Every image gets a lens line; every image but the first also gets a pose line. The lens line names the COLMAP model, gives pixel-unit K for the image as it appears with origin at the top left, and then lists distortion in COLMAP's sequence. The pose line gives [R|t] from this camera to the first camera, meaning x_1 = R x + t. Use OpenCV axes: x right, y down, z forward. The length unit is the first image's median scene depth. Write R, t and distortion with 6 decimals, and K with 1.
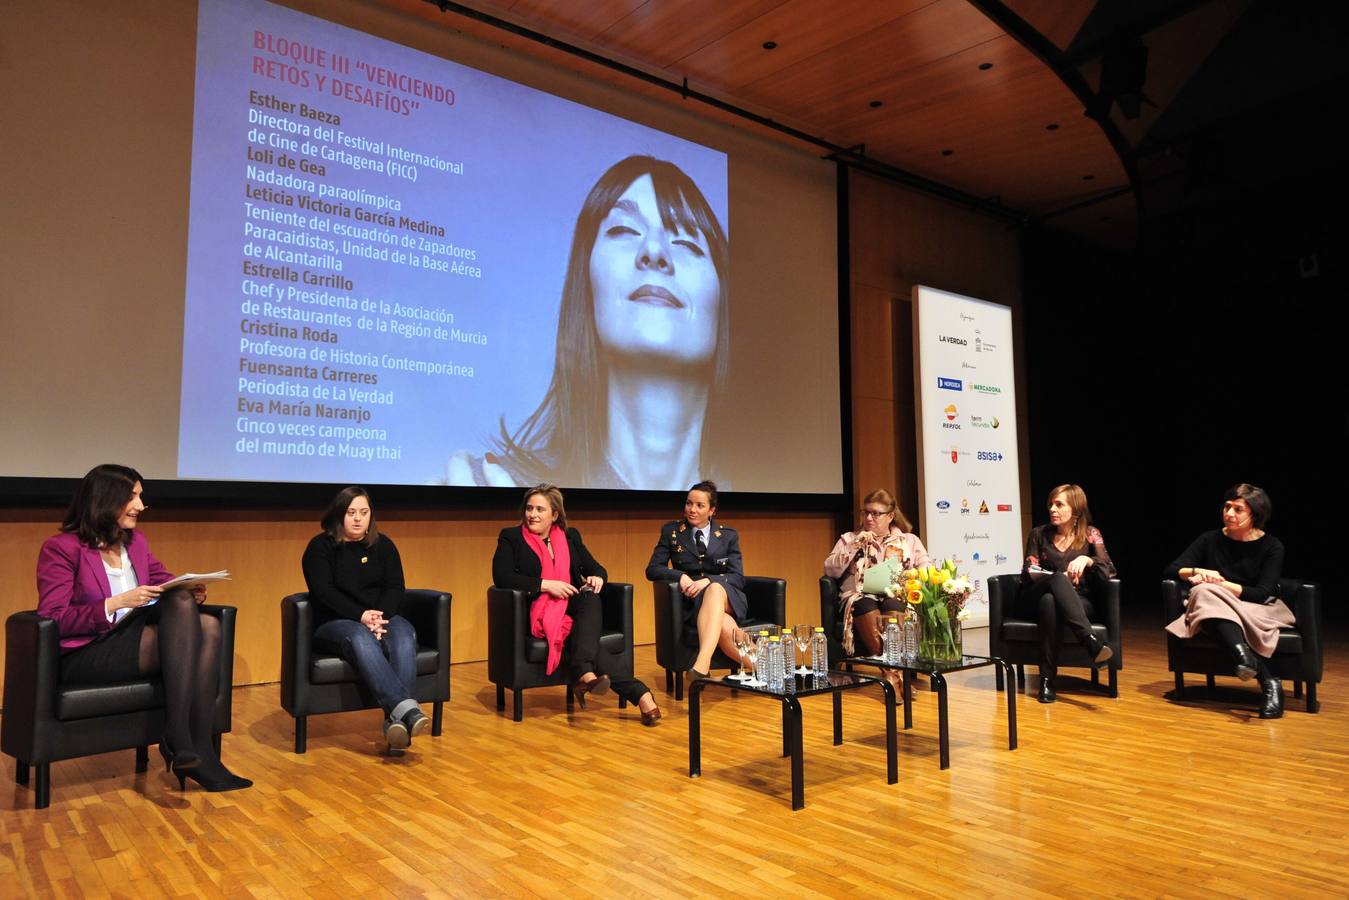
lens RADIAL K [[943.9, 0, 675.1], [0, 943.9, 455.4], [0, 0, 1]] dist [0.023012, -0.013176]
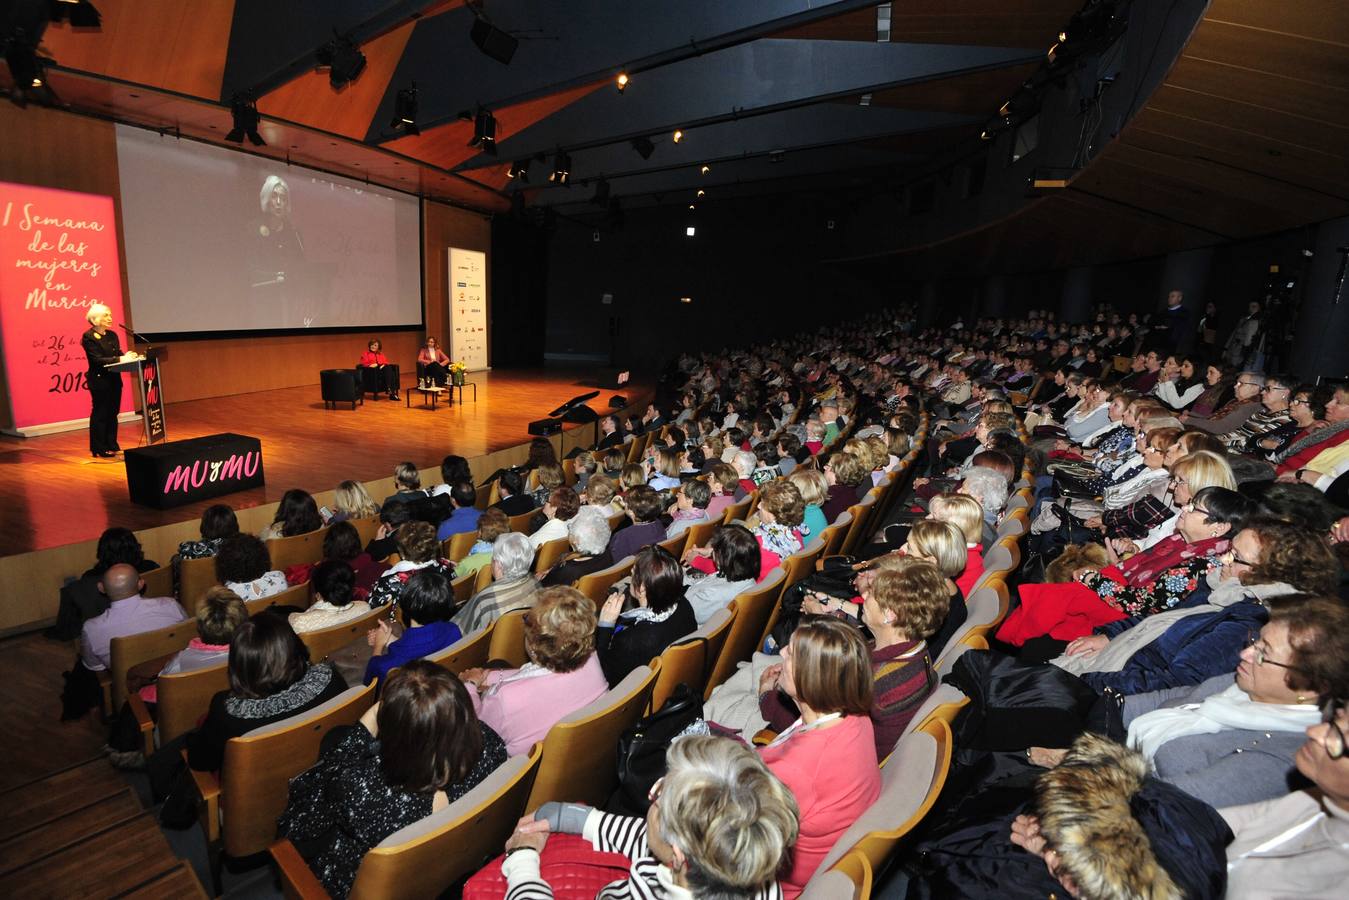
lens RADIAL K [[627.2, 0, 670.4], [0, 627.2, 459.5], [0, 0, 1]] dist [-0.042405, -0.002606]
pose [[0.823754, -0.080496, 0.561203, -0.342717], [-0.108076, 0.949422, 0.294818, -0.249343], [-0.556550, -0.303510, 0.773391, -1.150999]]
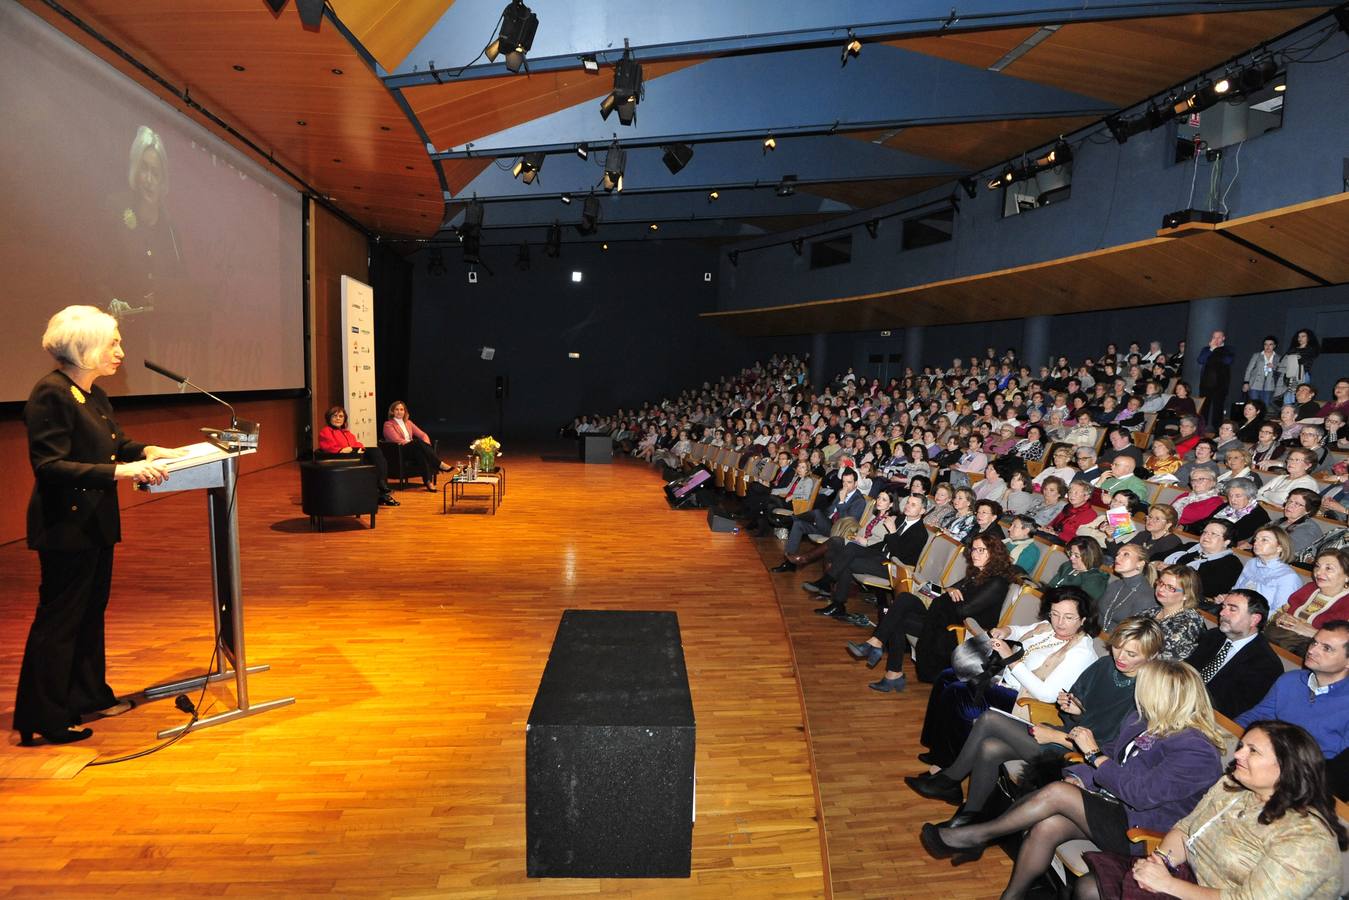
lens RADIAL K [[660.4, 0, 669.8], [0, 660.4, 454.5], [0, 0, 1]] dist [-0.026703, -0.000802]
pose [[0.511680, -0.064080, 0.856783, -0.688214], [-0.108622, 0.984389, 0.138494, -0.104138], [-0.852282, -0.163930, 0.496732, -0.301405]]
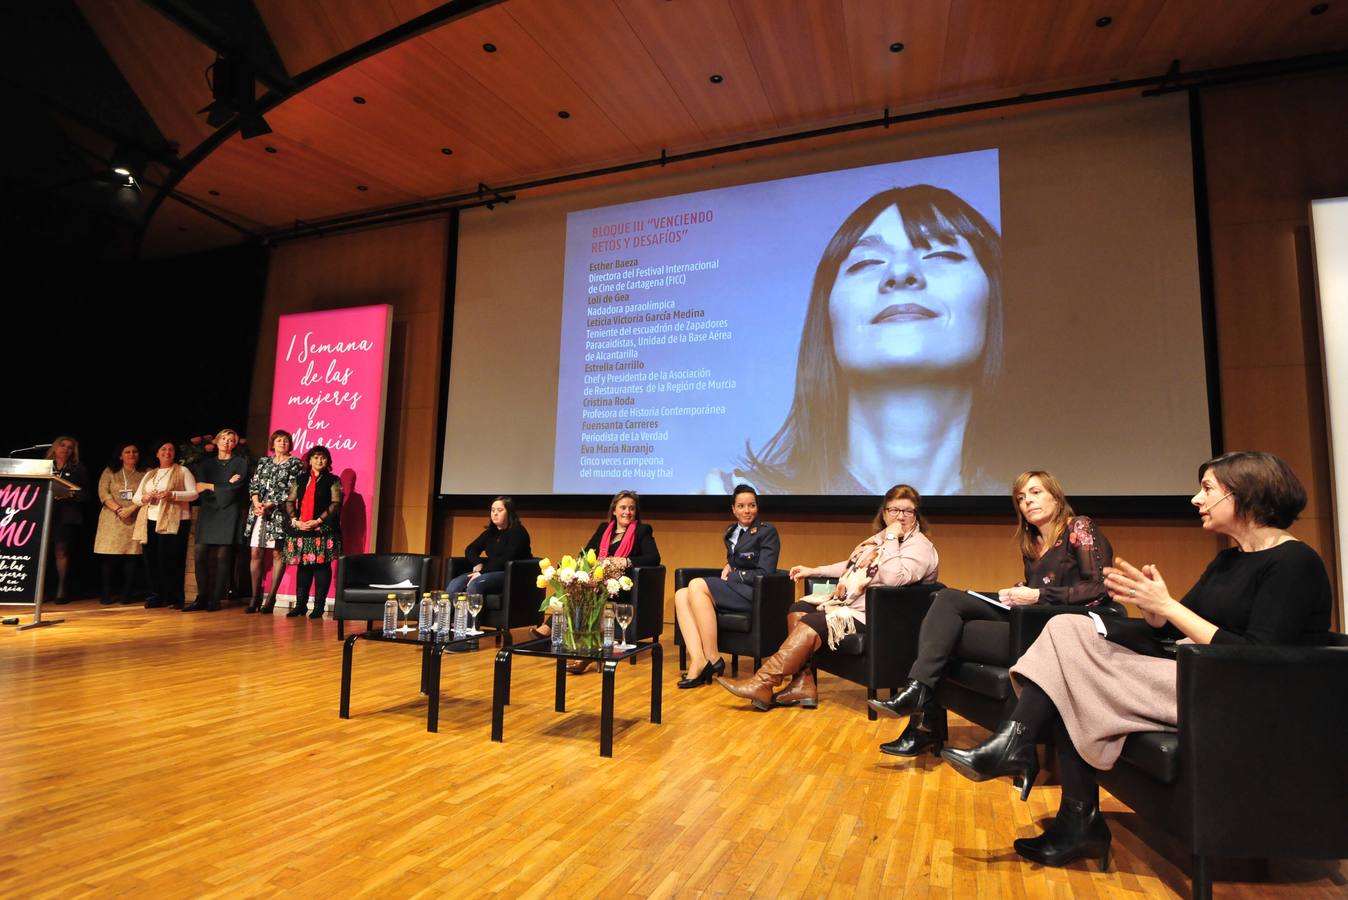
lens RADIAL K [[719.7, 0, 692.8], [0, 719.7, 460.5], [0, 0, 1]] dist [-0.003876, -0.009009]
pose [[0.504364, -0.067033, -0.860885, 0.593863], [0.038578, 0.997736, -0.055087, 0.035871], [0.862629, -0.005427, 0.505809, 0.412253]]
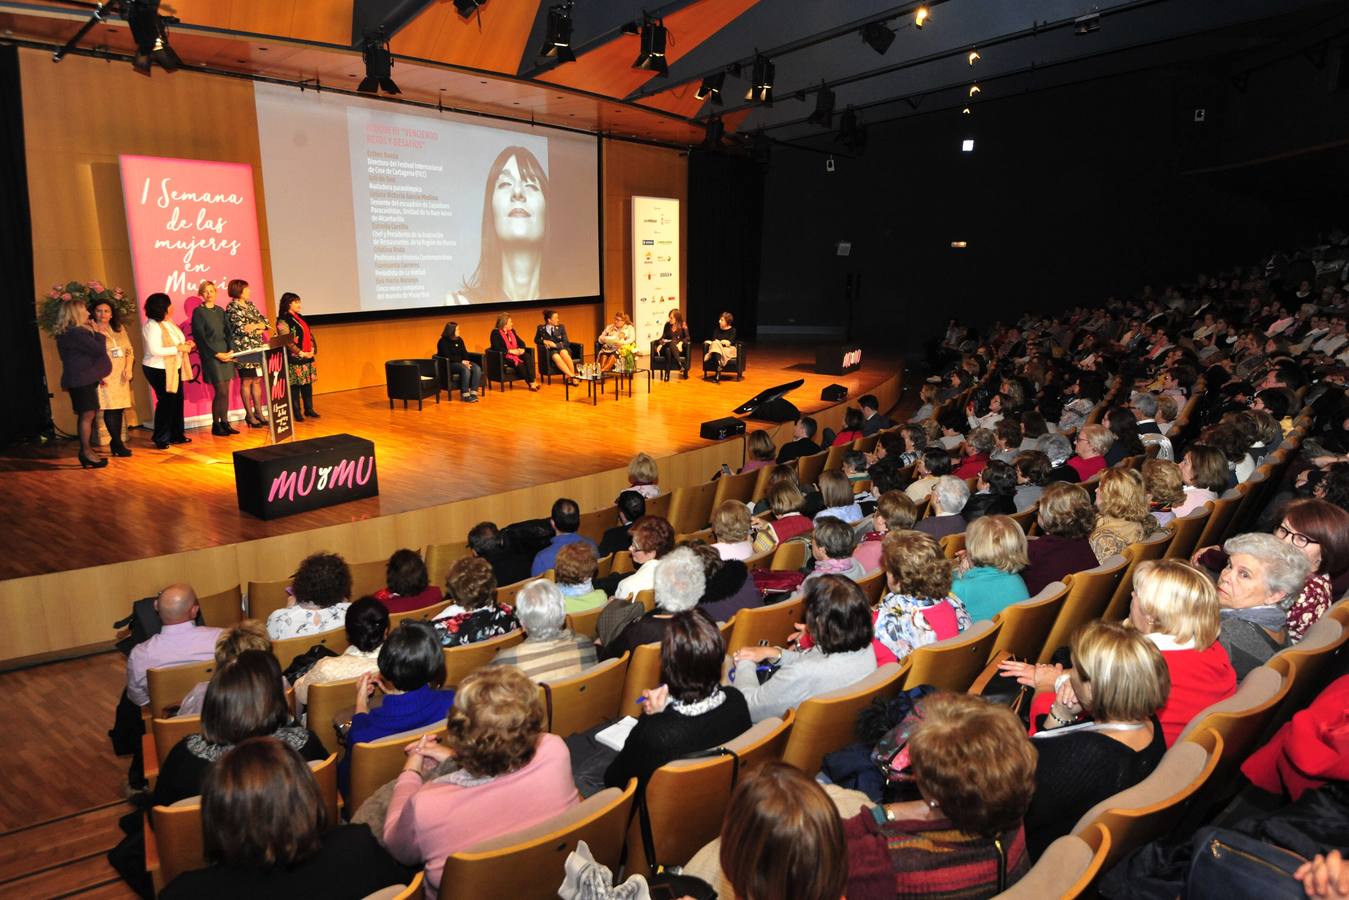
lens RADIAL K [[834.3, 0, 674.4], [0, 834.3, 460.2], [0, 0, 1]] dist [0.004930, -0.020541]
pose [[0.961808, -0.055856, 0.267967, -0.248537], [-0.033056, 0.948092, 0.316274, -0.271221], [-0.271723, -0.313053, 0.910036, -1.181270]]
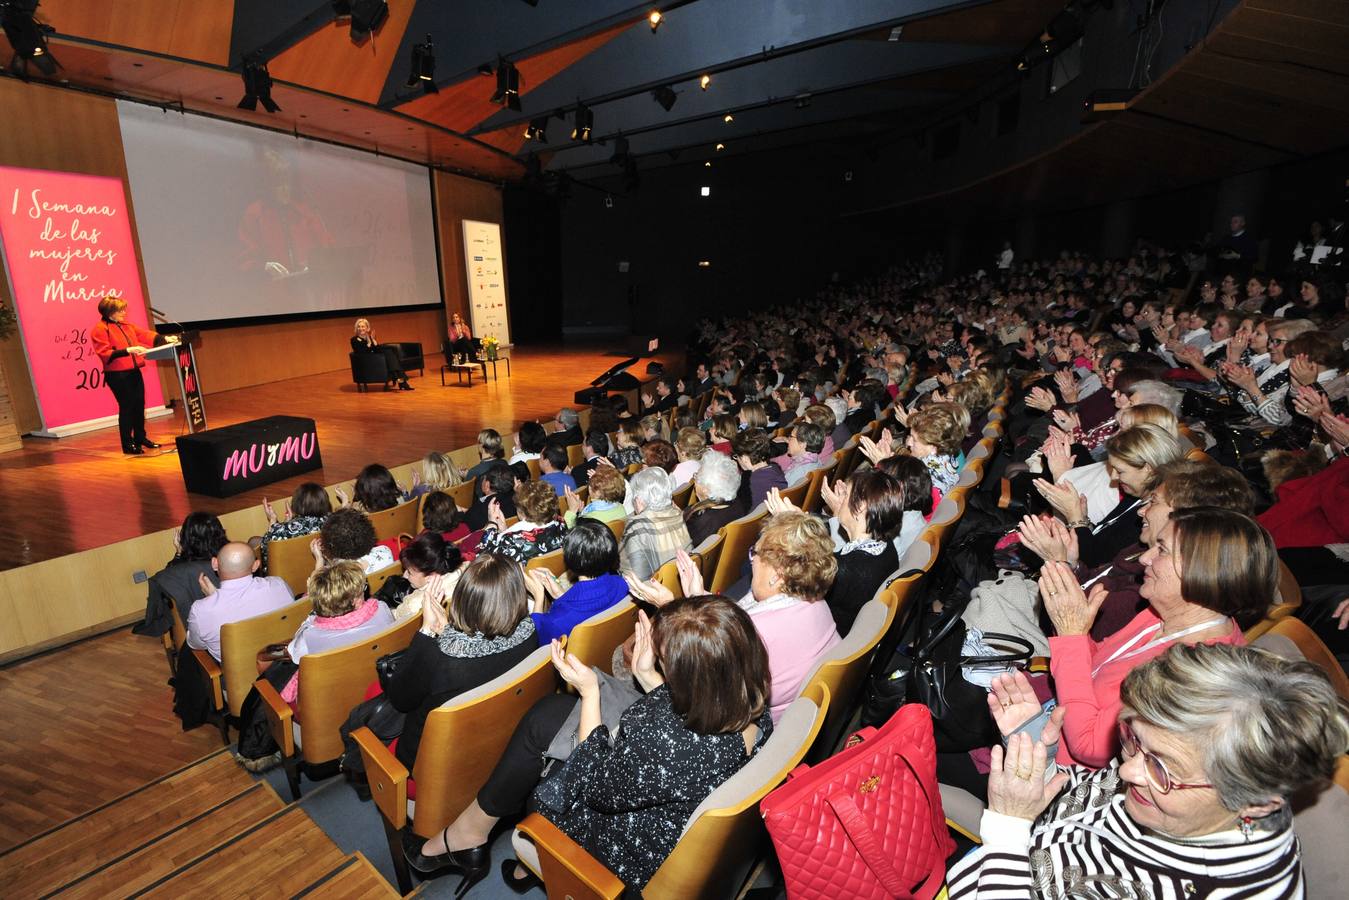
lens RADIAL K [[627.2, 0, 683.5], [0, 627.2, 470.1], [0, 0, 1]] dist [-0.042405, -0.002606]
pose [[0.813899, -0.163485, 0.557531, -0.402138], [-0.051492, 0.935523, 0.349492, -0.207612], [-0.578720, -0.313160, 0.753004, -1.078811]]
